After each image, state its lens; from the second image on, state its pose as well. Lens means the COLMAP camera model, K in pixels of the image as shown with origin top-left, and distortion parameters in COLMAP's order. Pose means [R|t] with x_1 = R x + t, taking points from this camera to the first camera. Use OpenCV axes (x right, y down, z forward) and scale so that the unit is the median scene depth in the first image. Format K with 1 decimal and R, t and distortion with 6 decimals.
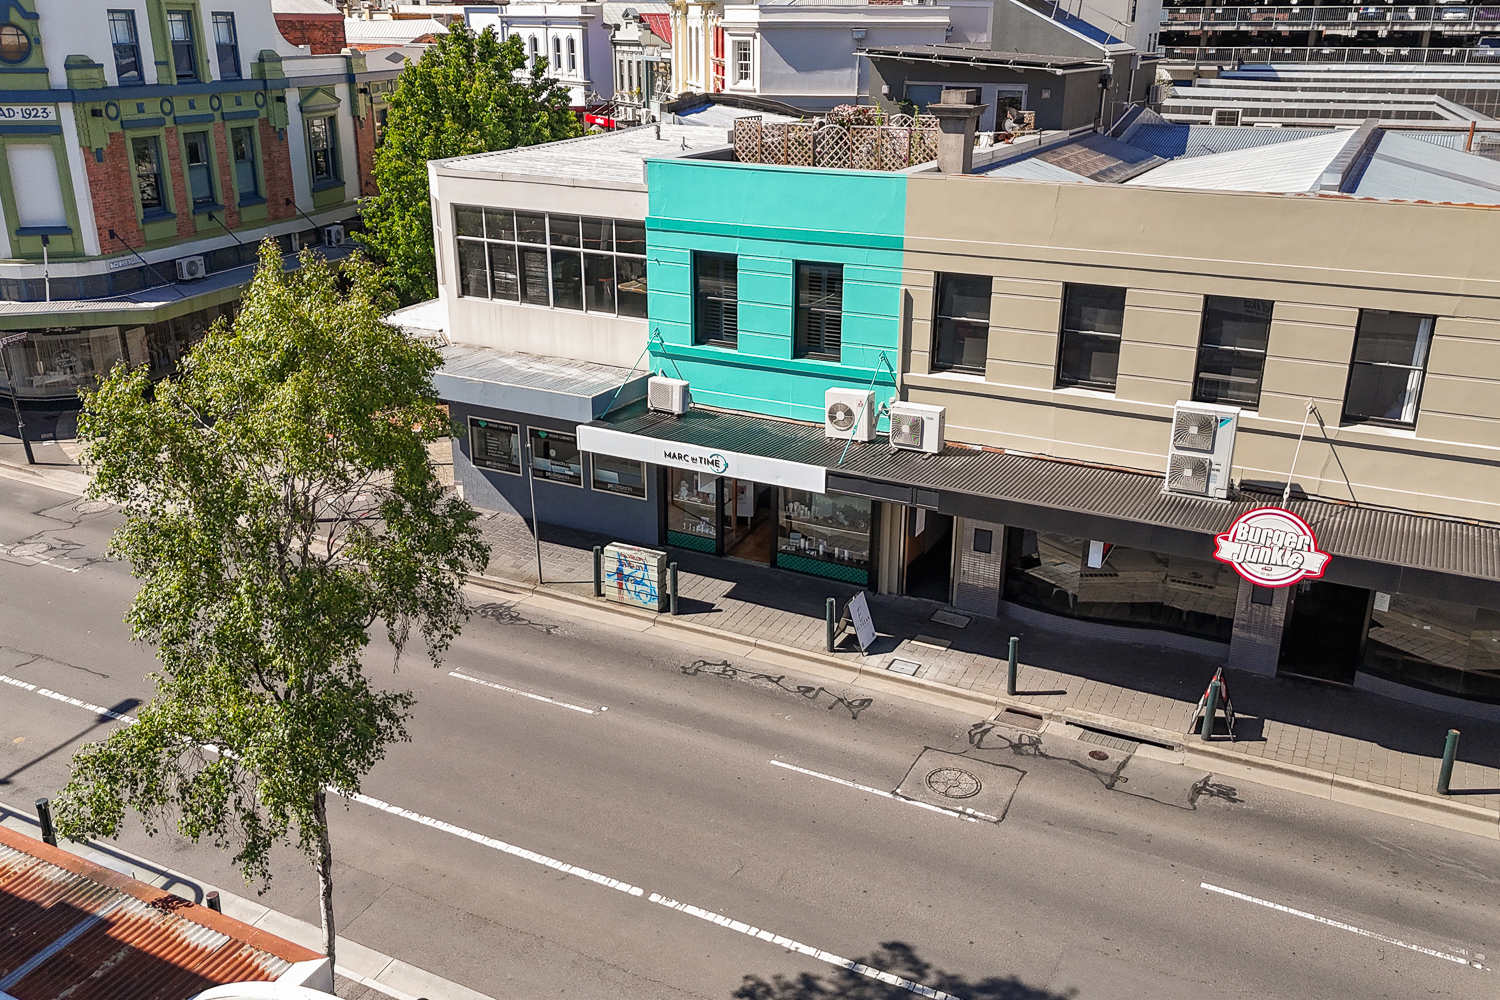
lens RADIAL K [[1296.7, 0, 758.5], [0, 1296.7, 496.0], [0, 0, 1]] dist [0.128928, -0.153591]
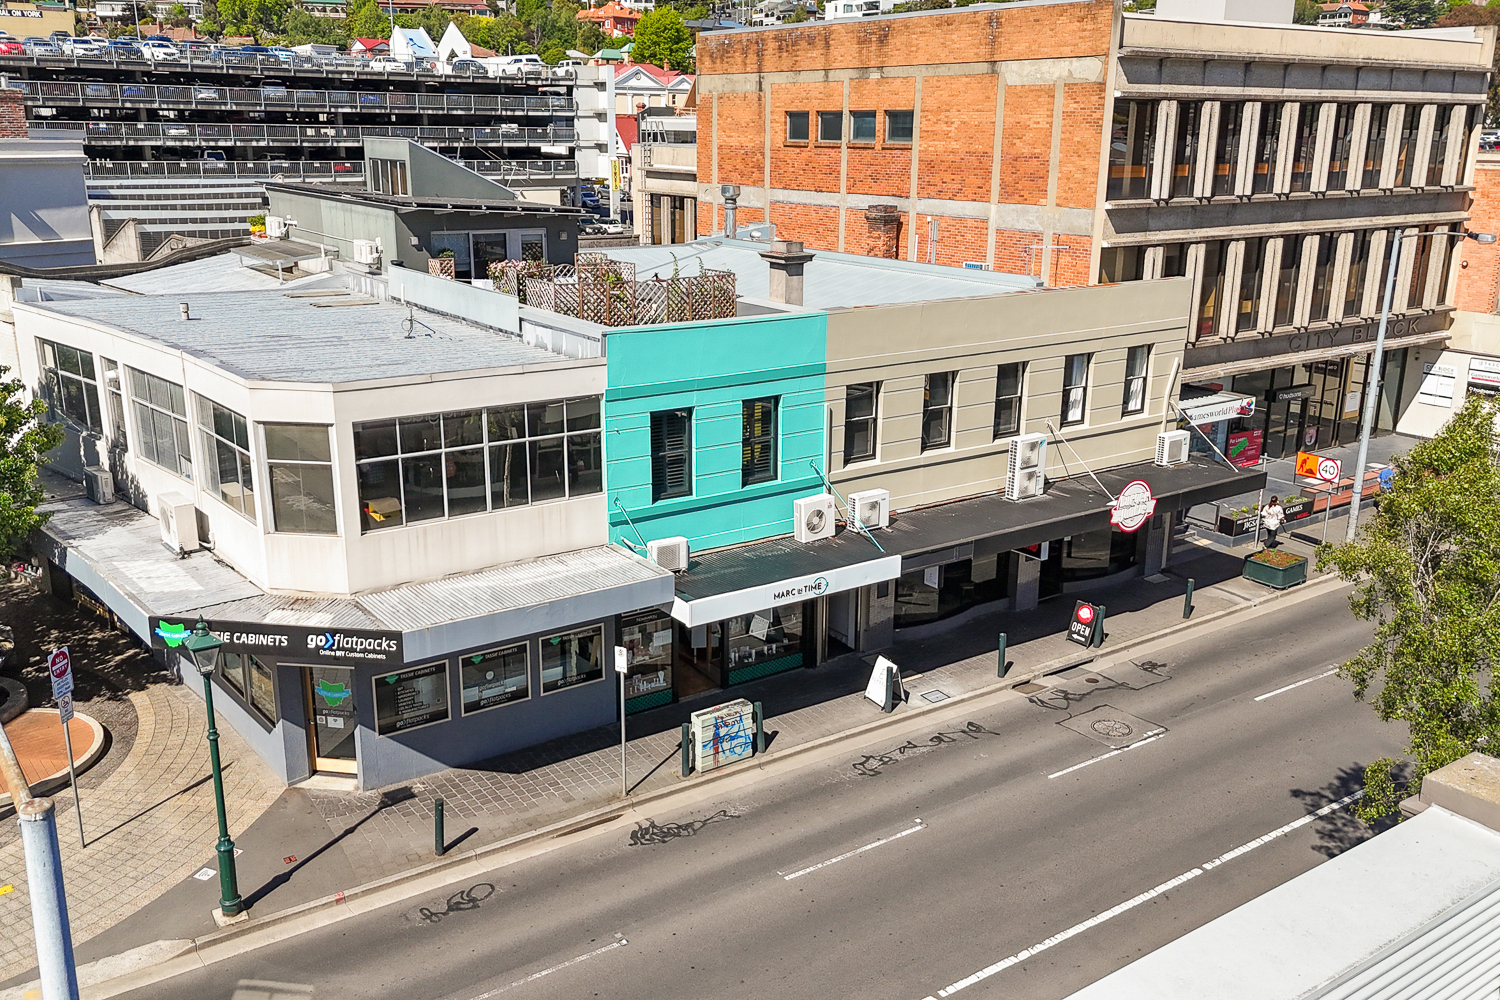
lens RADIAL K [[1296.7, 0, 758.5], [0, 1296.7, 496.0], [0, 0, 1]] dist [0.128928, -0.153591]
pose [[0.467639, -0.243386, 0.849751, -0.894328], [0.297731, 0.948540, 0.107832, -0.213336], [-0.832268, 0.202570, 0.516038, 0.429606]]
